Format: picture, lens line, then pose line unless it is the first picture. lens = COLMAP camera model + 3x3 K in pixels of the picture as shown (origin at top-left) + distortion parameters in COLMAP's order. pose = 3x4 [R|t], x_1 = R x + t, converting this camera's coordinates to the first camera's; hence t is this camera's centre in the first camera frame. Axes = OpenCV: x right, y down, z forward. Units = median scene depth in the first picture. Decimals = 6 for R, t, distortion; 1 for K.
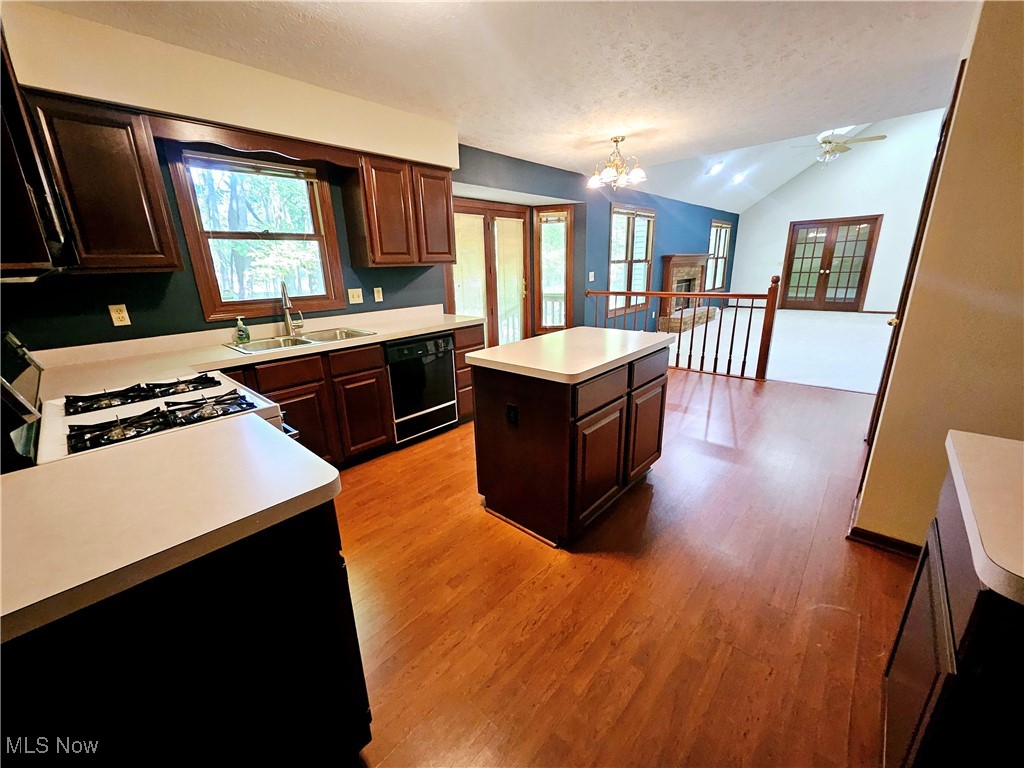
lens RADIAL K [[401.8, 0, 497.3], [0, 401.8, 383.3], [0, 0, 1]] dist [0.000303, -0.000212]
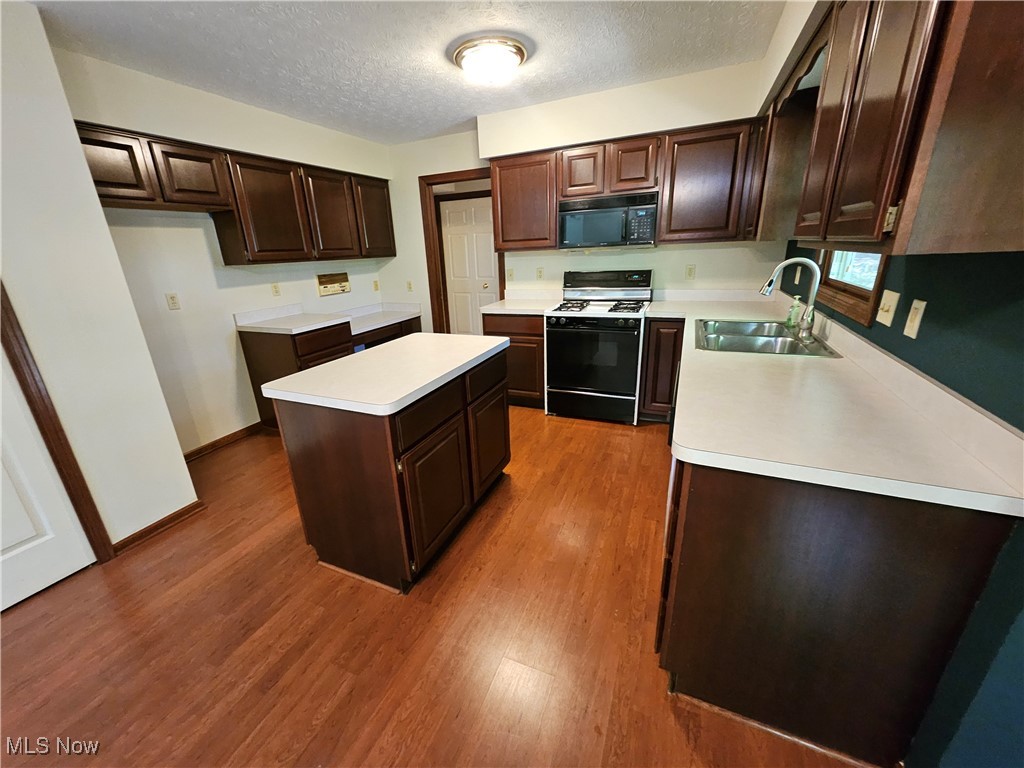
lens RADIAL K [[401.8, 0, 497.3], [0, 401.8, 383.3], [0, 0, 1]] dist [0.000303, -0.000212]
pose [[-0.944861, 0.174576, -0.277058, 0.180860], [-0.014661, 0.822651, 0.568357, -0.380048], [0.327144, 0.541080, -0.774732, 1.205575]]
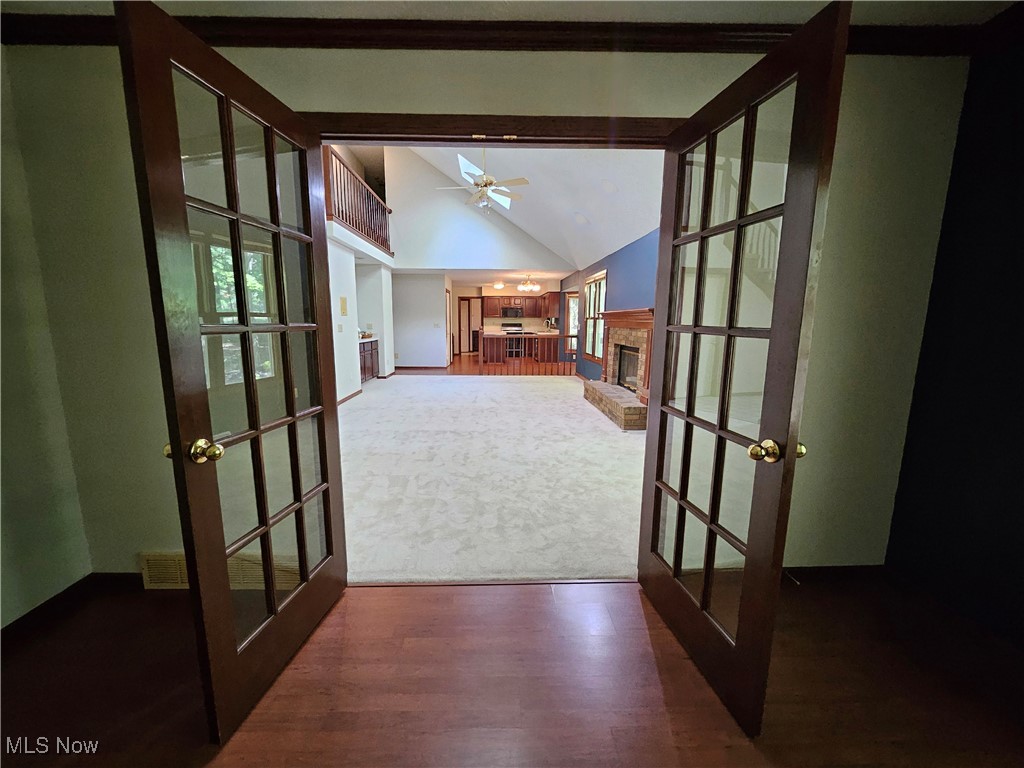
lens RADIAL K [[401.8, 0, 497.3], [0, 401.8, 383.3], [0, 0, 1]] dist [0.000303, -0.000212]
pose [[-0.714414, 0.142101, -0.685143, 2.767118], [-0.173559, 0.912576, 0.370245, -1.025560], [0.677857, 0.383421, -0.627294, 3.218323]]
